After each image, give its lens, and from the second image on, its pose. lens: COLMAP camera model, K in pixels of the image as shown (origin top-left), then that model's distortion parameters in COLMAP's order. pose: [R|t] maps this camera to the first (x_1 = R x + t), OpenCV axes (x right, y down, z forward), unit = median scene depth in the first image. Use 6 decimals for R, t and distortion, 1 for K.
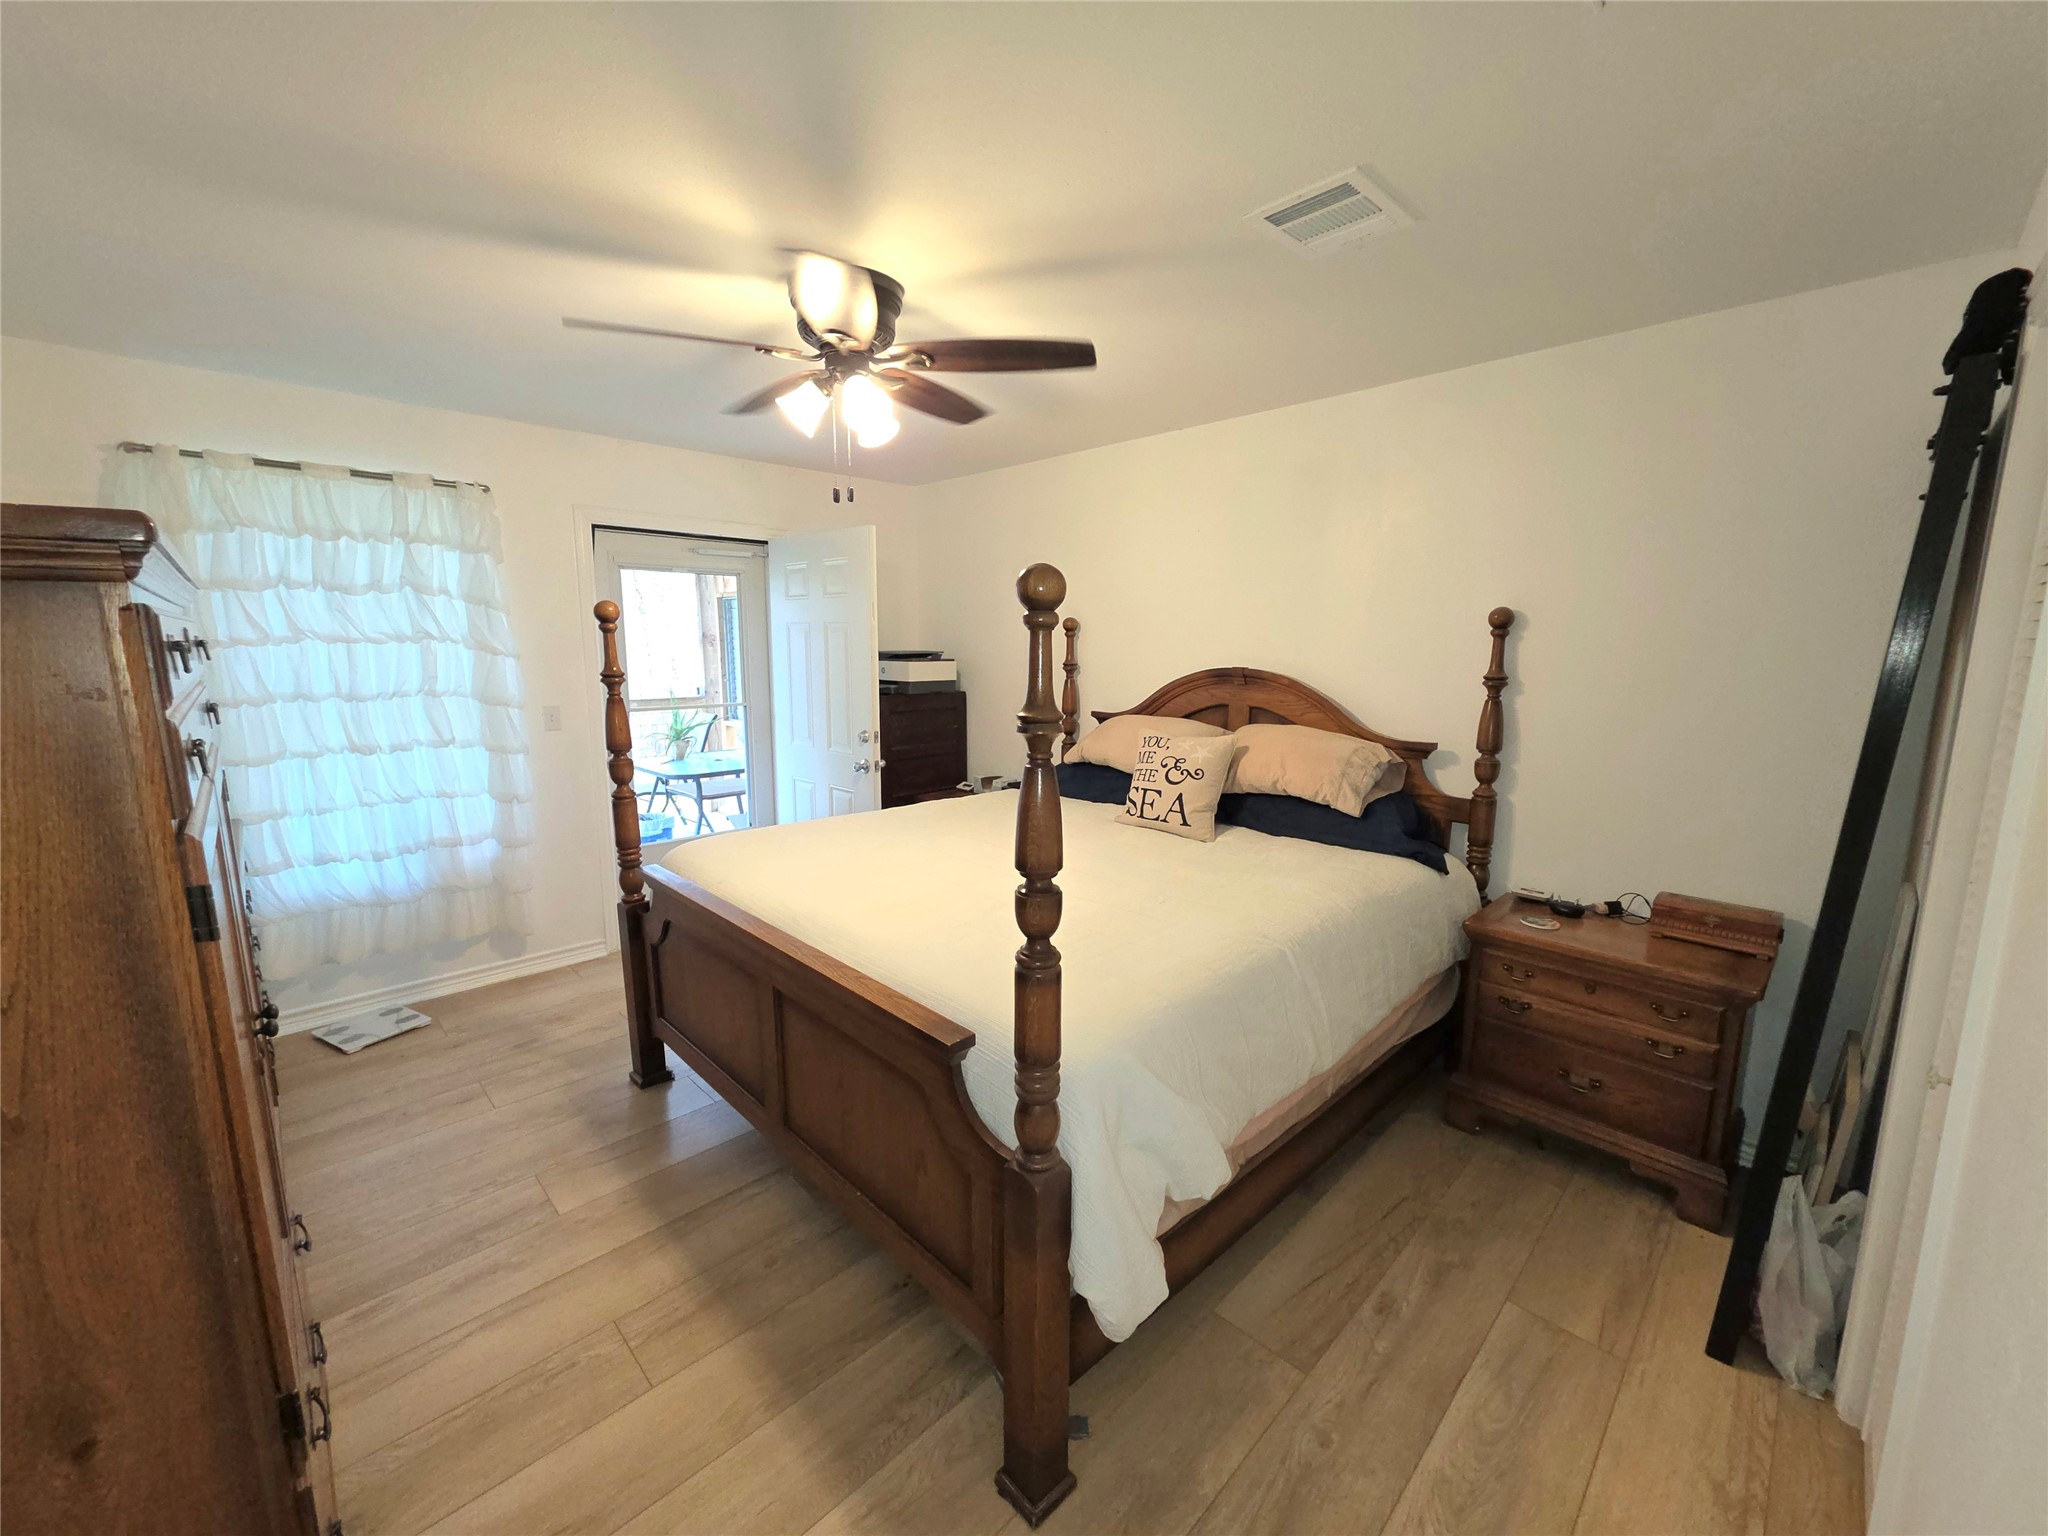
lens RADIAL K [[817.1, 0, 1026.2], [0, 817.1, 771.9], [0, 0, 1]] dist [0.001918, -0.000353]
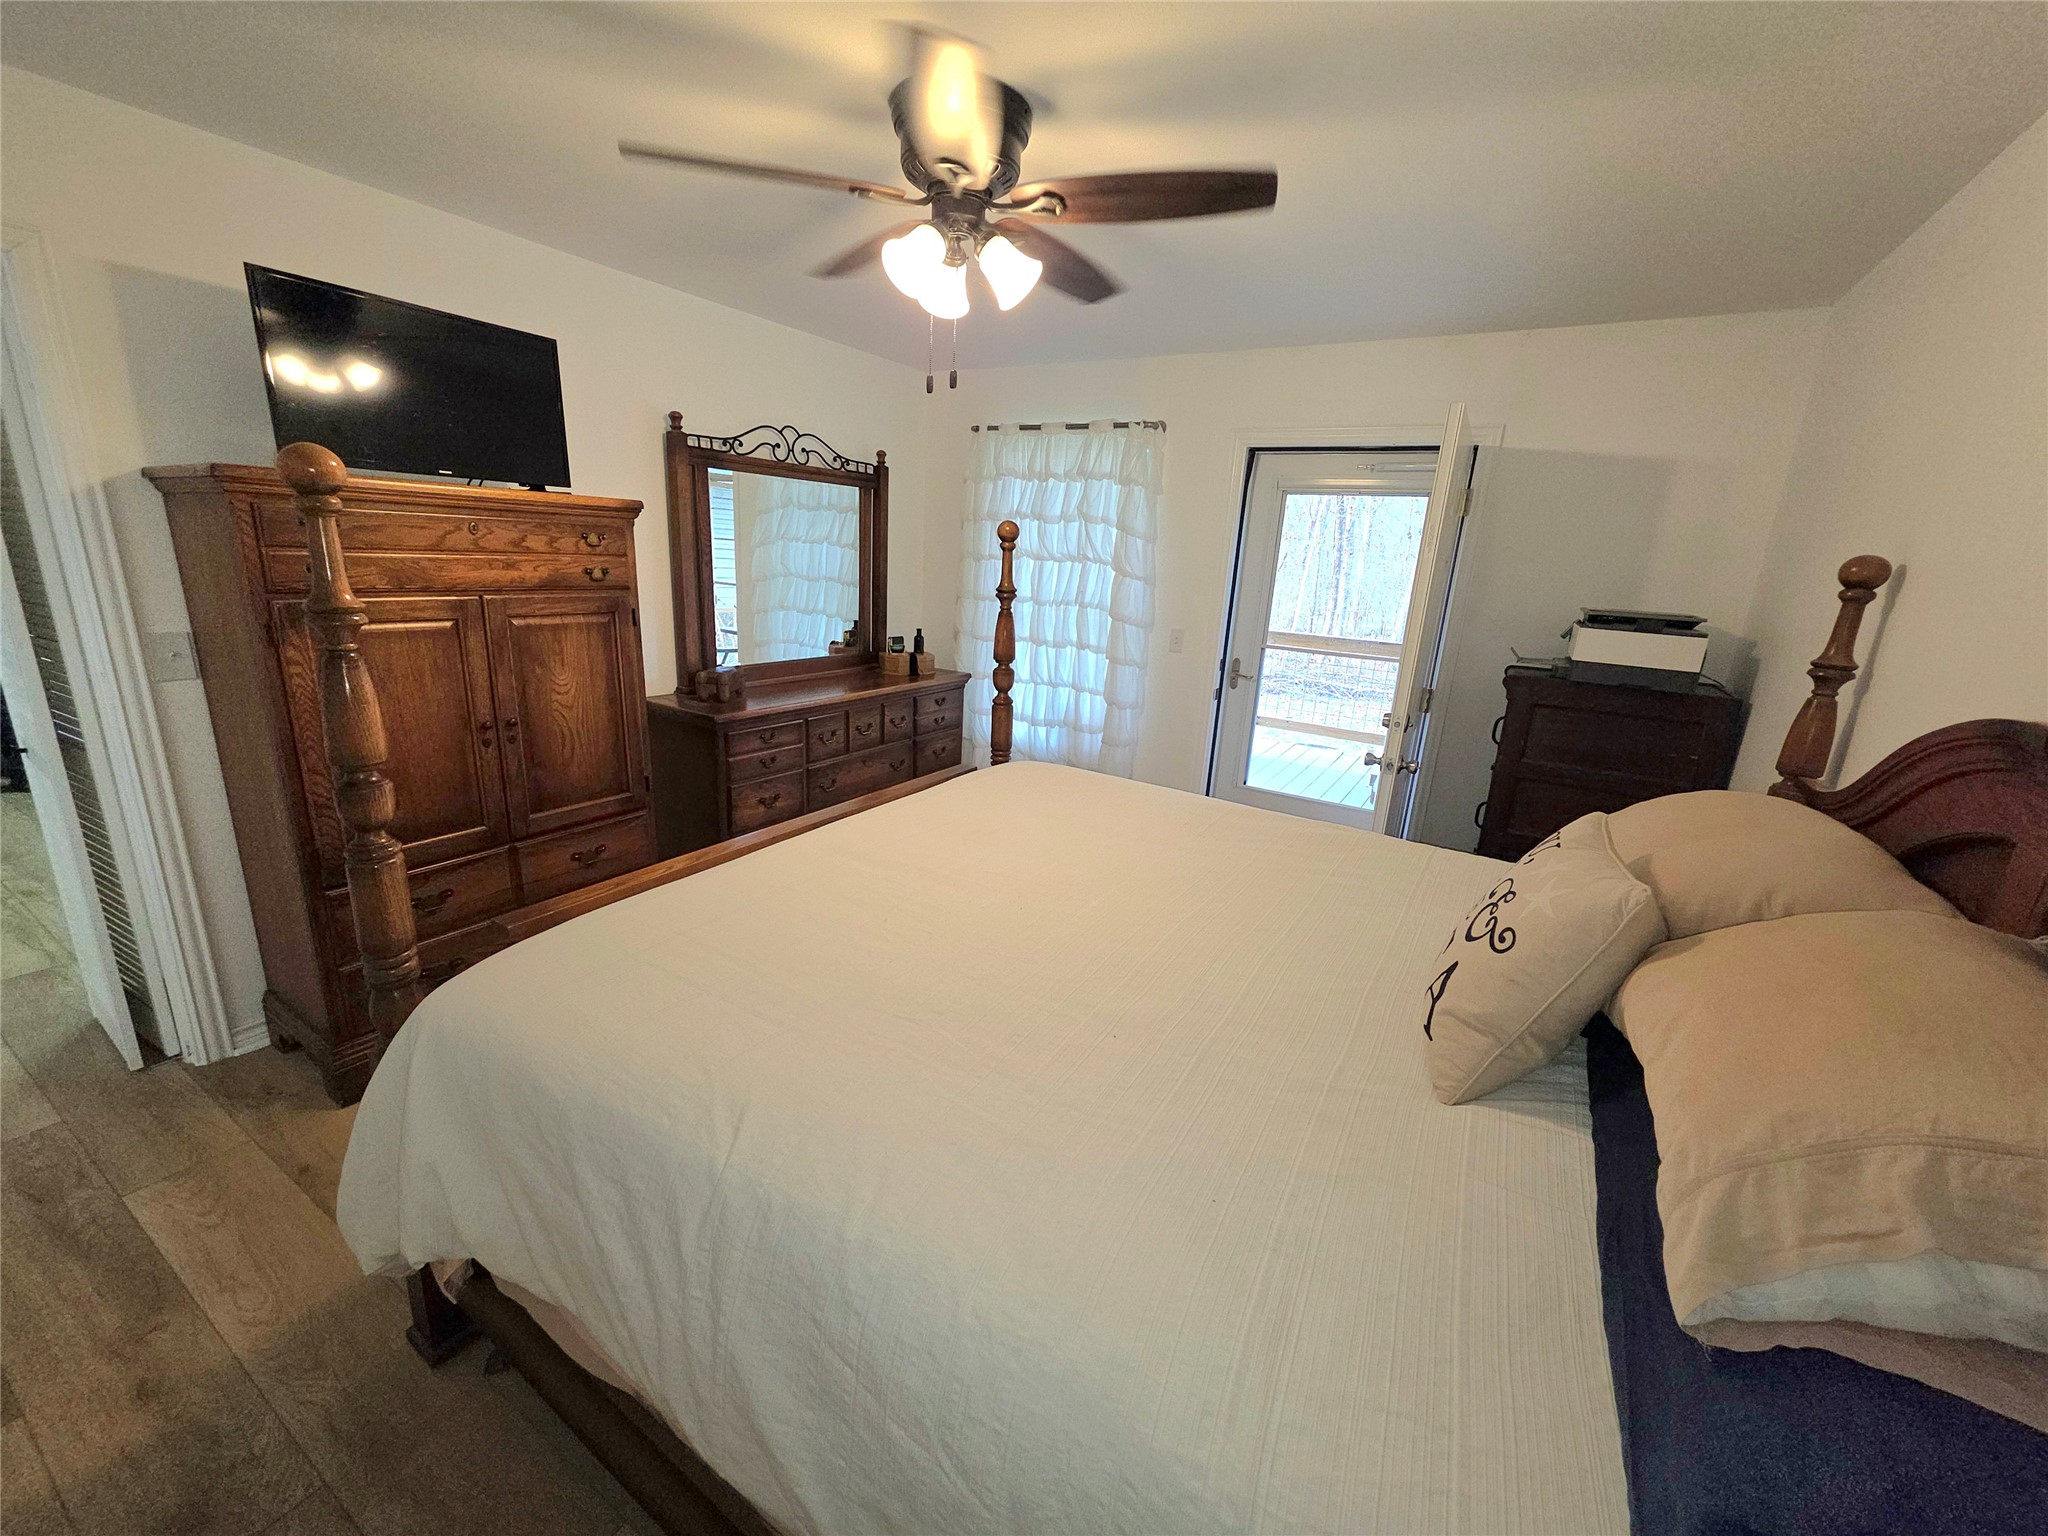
lens RADIAL K [[817.1, 0, 1021.4], [0, 817.1, 770.9], [0, 0, 1]] dist [0.001918, -0.000353]
pose [[0.239090, 0.262382, -0.934875, 0.472664], [-0.209026, 0.954134, 0.214330, -0.101948], [0.948232, 0.144169, 0.282968, 0.603580]]
